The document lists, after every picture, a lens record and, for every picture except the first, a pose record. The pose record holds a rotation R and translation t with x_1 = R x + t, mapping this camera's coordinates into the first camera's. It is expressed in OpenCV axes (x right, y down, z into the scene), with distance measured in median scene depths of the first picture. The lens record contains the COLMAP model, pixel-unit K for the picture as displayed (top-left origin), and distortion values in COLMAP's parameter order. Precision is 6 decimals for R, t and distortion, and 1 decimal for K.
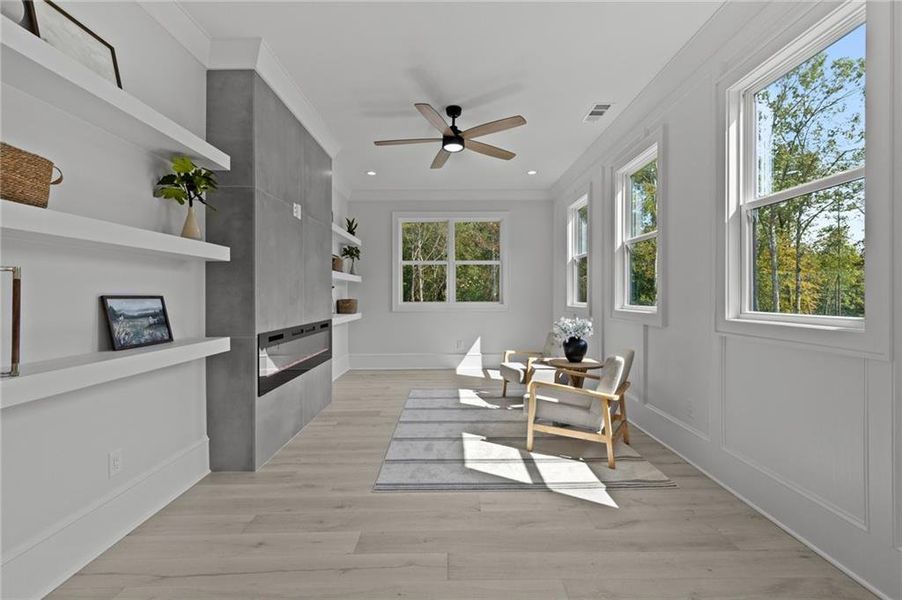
lens RADIAL K [[404.9, 0, 454.4], [0, 404.9, 296.8], [0, 0, 1]] dist [0.005884, -0.000384]
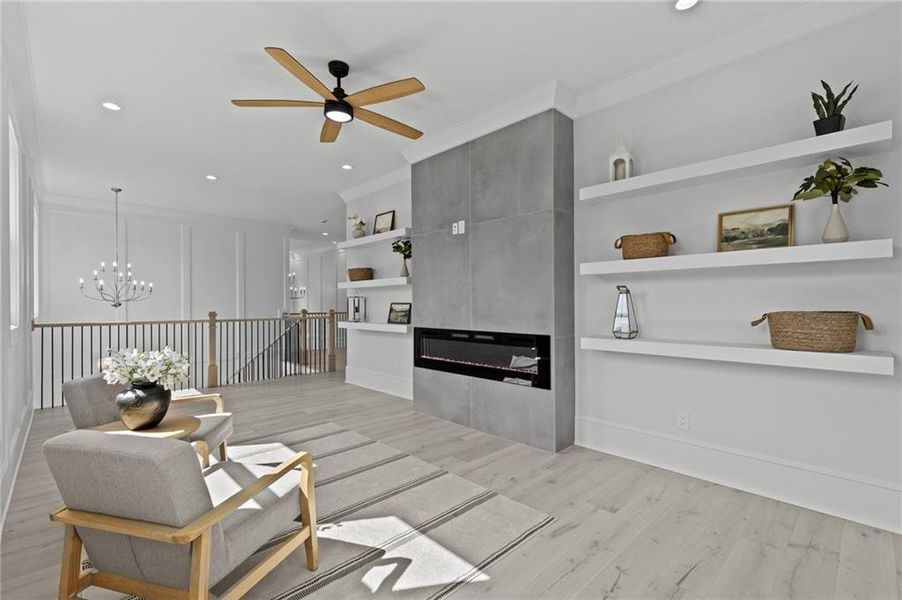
lens RADIAL K [[404.9, 0, 454.4], [0, 404.9, 296.8], [0, 0, 1]] dist [0.005884, -0.000384]
pose [[-0.724612, 0.011316, -0.689064, 0.585468], [0.012357, 0.999918, 0.003427, -0.038947], [0.689046, -0.006031, -0.724693, 2.651702]]
